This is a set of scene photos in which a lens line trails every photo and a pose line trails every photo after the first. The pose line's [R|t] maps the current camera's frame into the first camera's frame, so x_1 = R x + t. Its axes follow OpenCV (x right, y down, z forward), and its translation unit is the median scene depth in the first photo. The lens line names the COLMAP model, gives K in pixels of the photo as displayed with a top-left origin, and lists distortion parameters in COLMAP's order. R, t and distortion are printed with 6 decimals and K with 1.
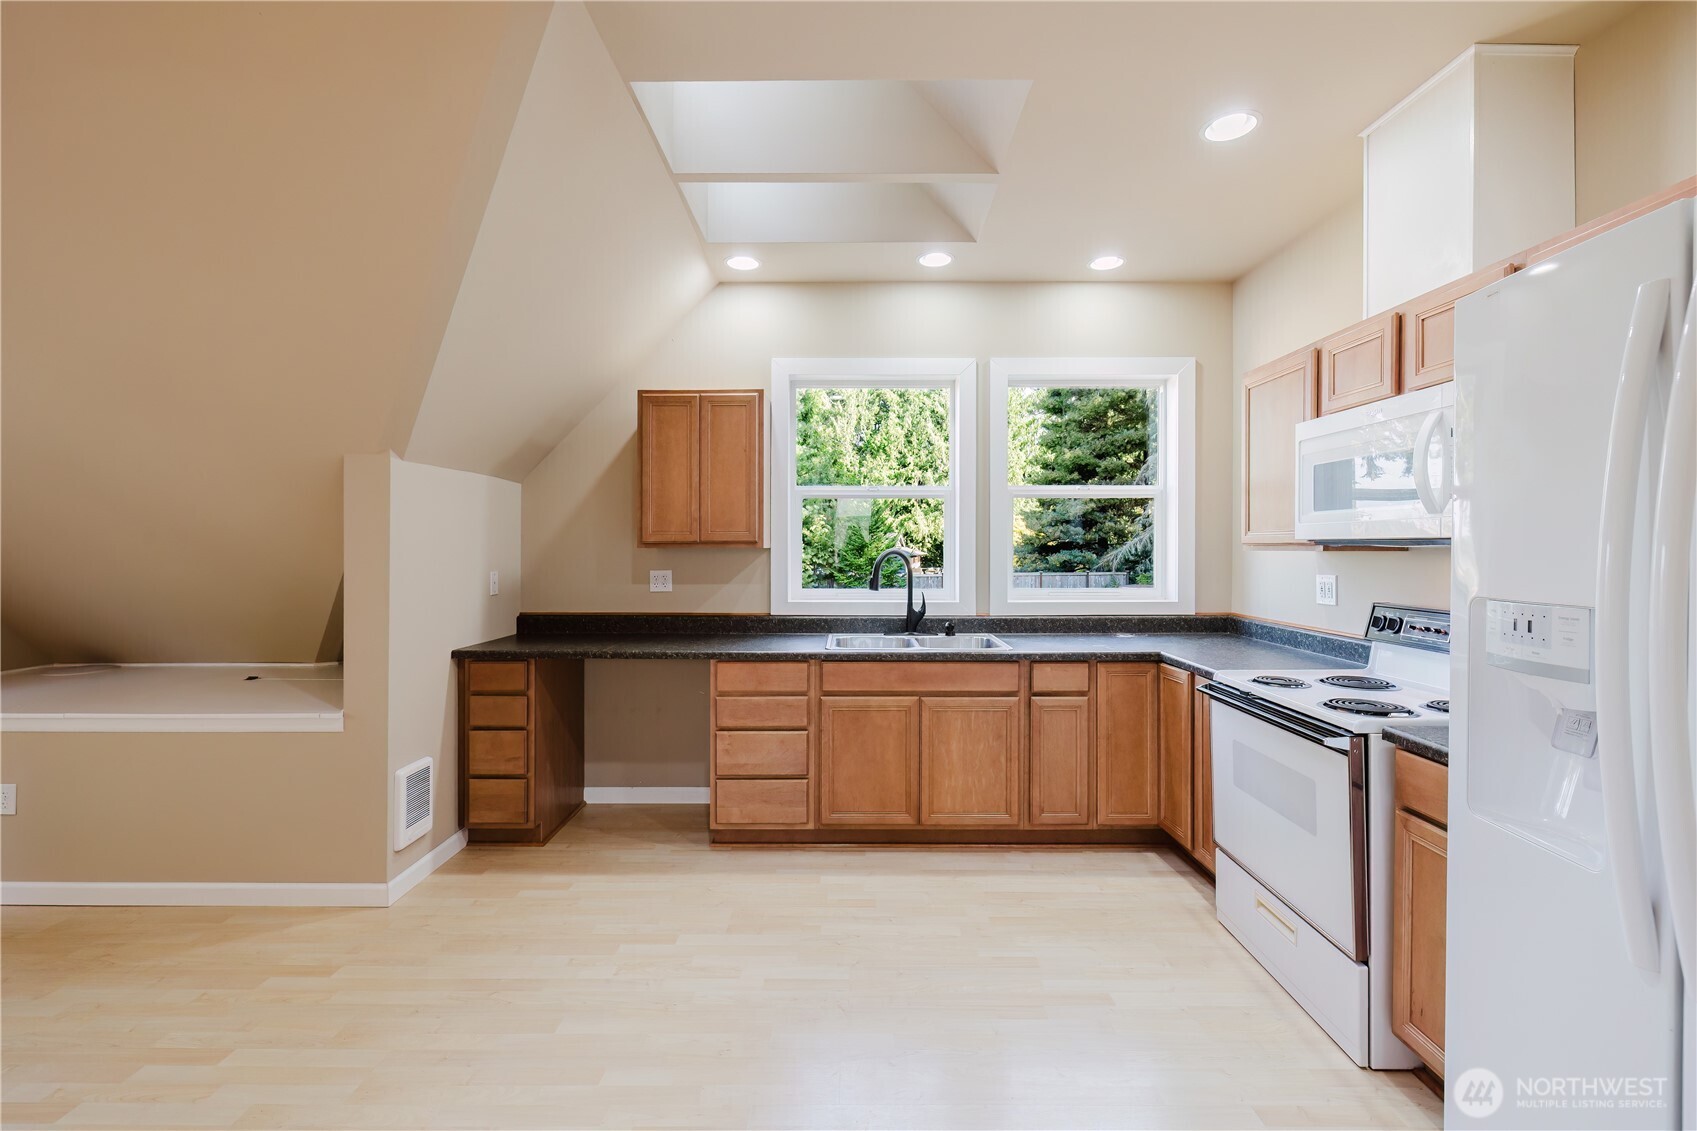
lens RADIAL K [[725.9, 0, 856.3], [0, 725.9, 540.1], [0, 0, 1]] dist [0.000588, -0.000038]
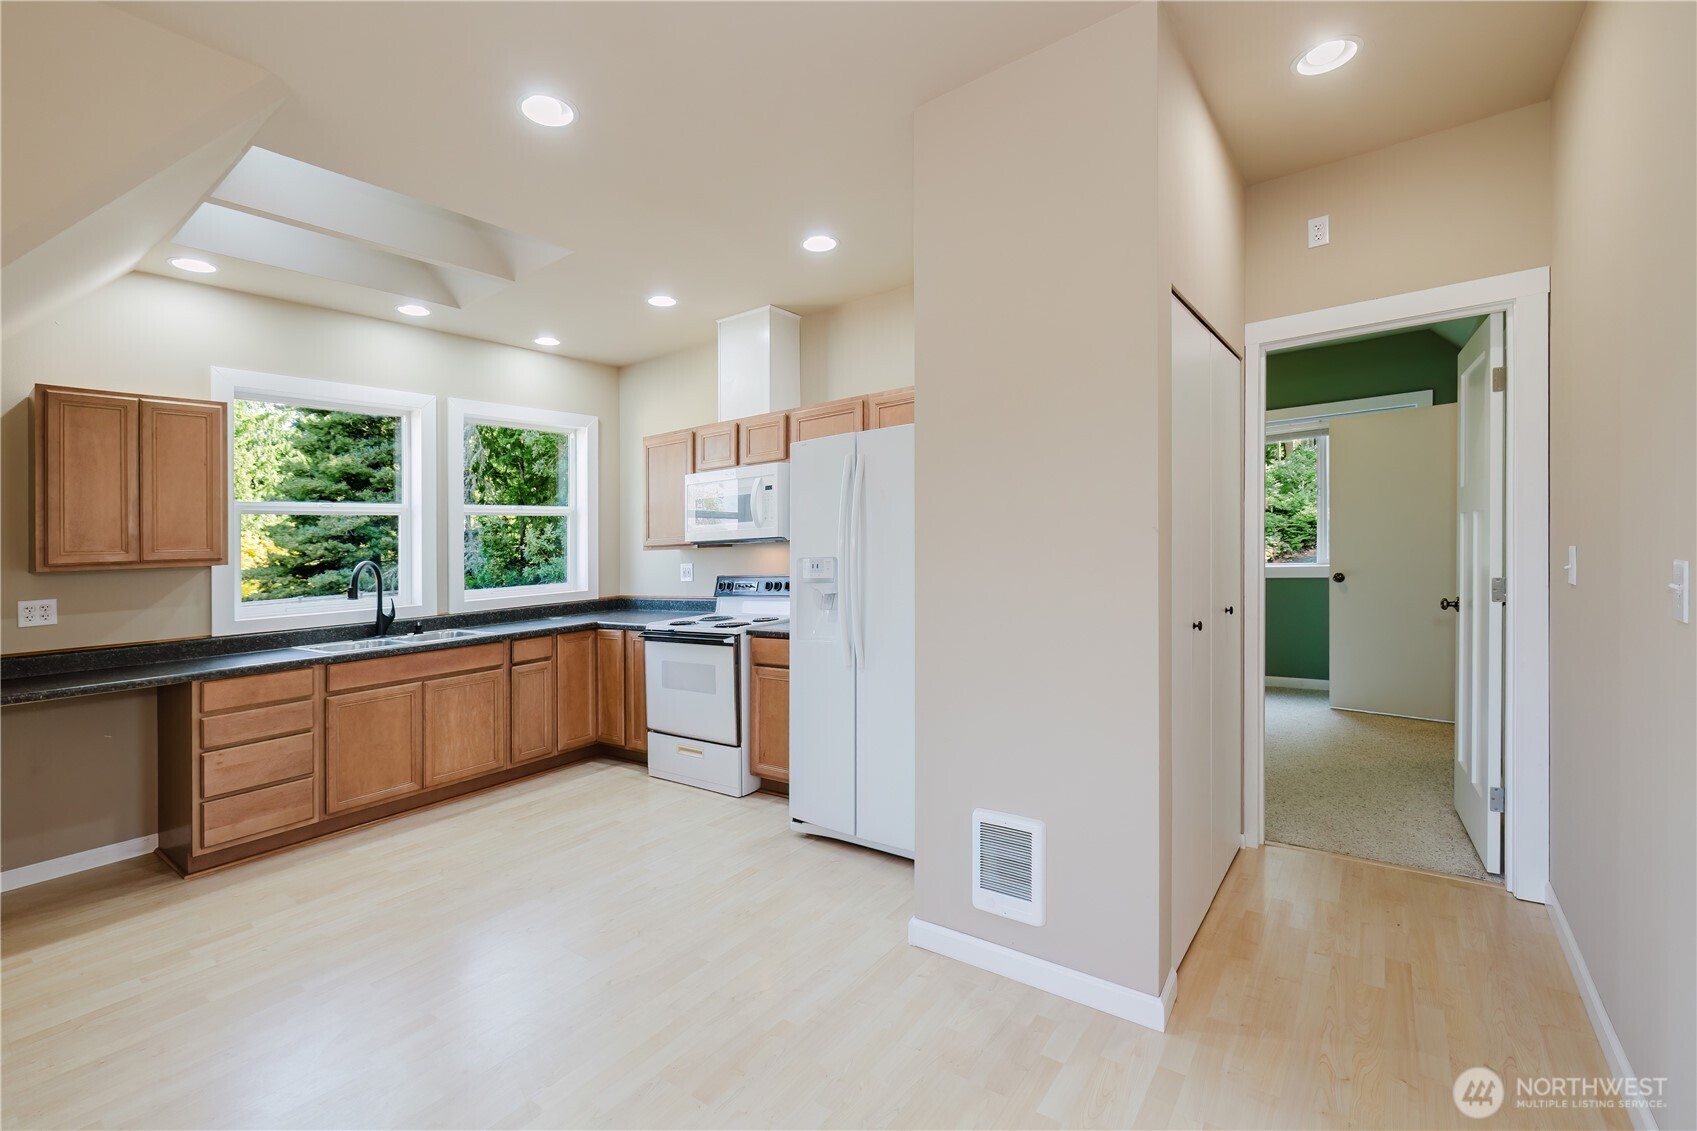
lens RADIAL K [[725.4, 0, 849.6], [0, 725.4, 550.9], [0, 0, 1]] dist [0.000626, -0.000241]
pose [[0.597324, -0.031199, 0.801393, -0.441765], [0.034559, 0.999316, 0.013145, 0.009313], [-0.801255, 0.019844, 0.597994, -0.283287]]
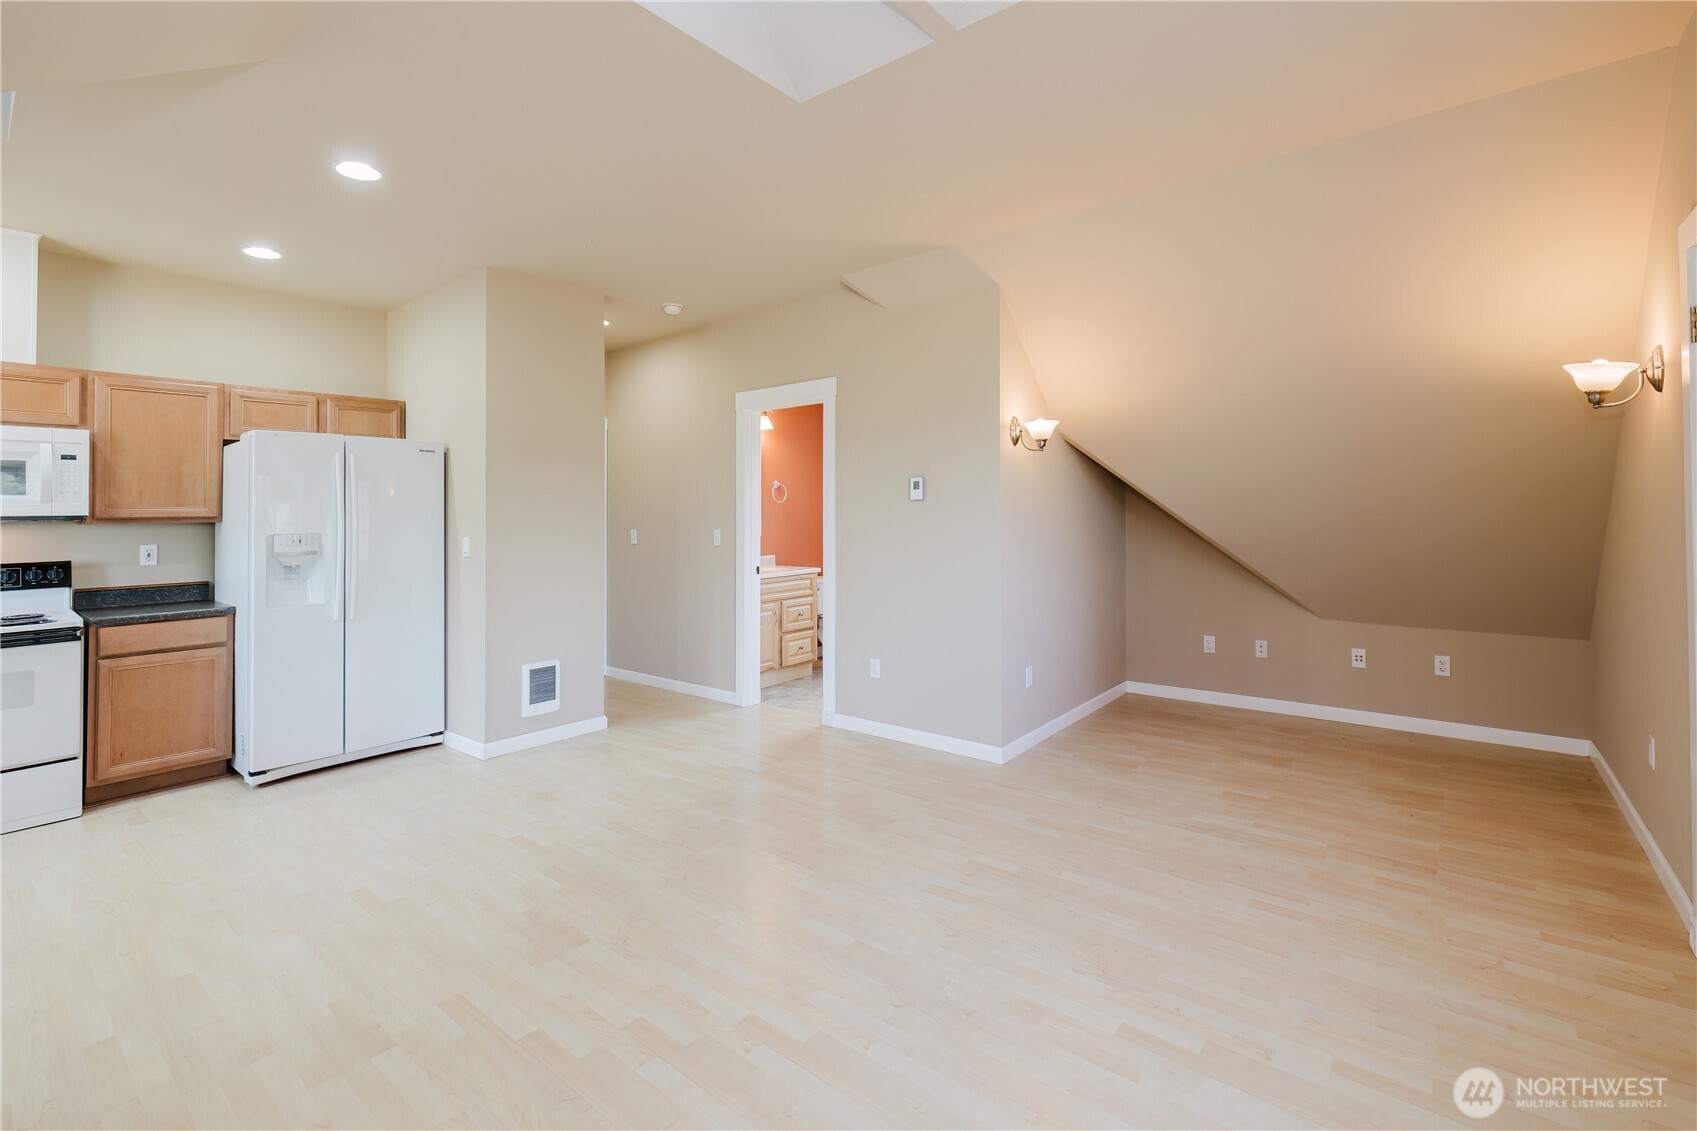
lens RADIAL K [[751.1, 0, 828.6], [0, 751.1, 511.6], [0, 0, 1]] dist [-0.001208, -0.000172]
pose [[-0.769195, 0.014522, 0.638849, -1.108998], [0.010876, 0.999894, -0.009635, 0.015269], [-0.638922, -0.000463, -0.769271, 0.742190]]
